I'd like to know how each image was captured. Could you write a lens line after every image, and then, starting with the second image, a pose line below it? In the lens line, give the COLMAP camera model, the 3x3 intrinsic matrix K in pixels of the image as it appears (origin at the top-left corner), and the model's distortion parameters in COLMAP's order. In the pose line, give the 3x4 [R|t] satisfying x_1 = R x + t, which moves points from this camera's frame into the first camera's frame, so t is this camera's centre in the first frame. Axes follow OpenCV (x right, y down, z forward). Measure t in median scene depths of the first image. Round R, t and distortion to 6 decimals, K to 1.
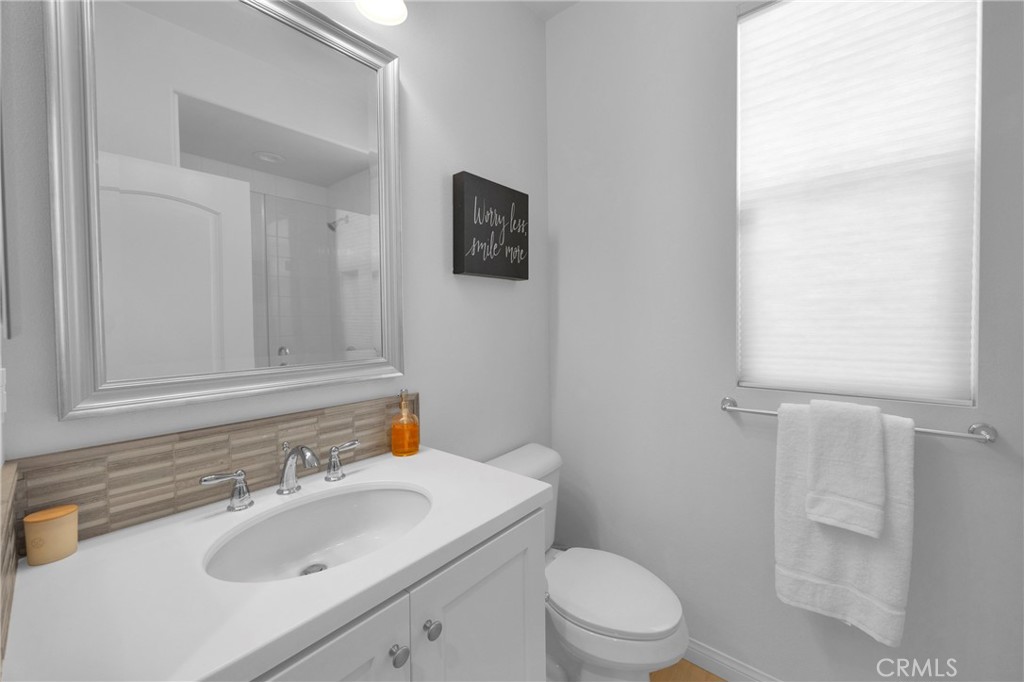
lens RADIAL K [[390.4, 0, 513.1], [0, 390.4, 336.5], [0, 0, 1]] dist [0.013259, 0.000028]
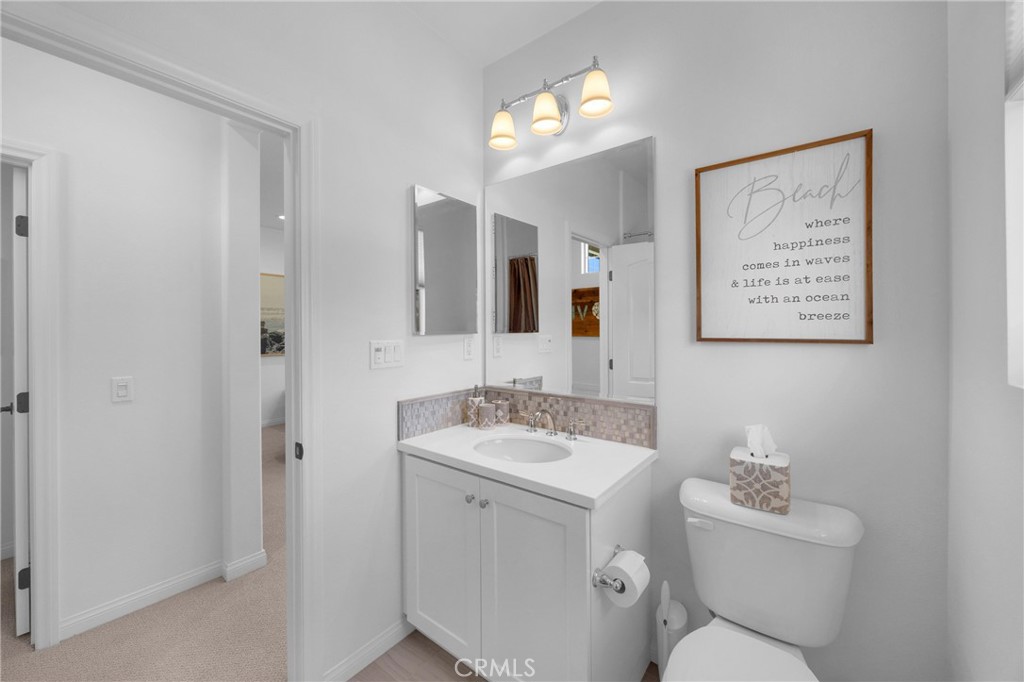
lens RADIAL K [[390.4, 0, 512.8], [0, 390.4, 334.7], [0, 0, 1]] dist [0.013259, 0.000028]
pose [[0.043931, 0.016527, -0.998898, 1.288239], [-0.017898, 0.999716, 0.015753, -0.107360], [0.998874, 0.017186, 0.044215, 0.758008]]
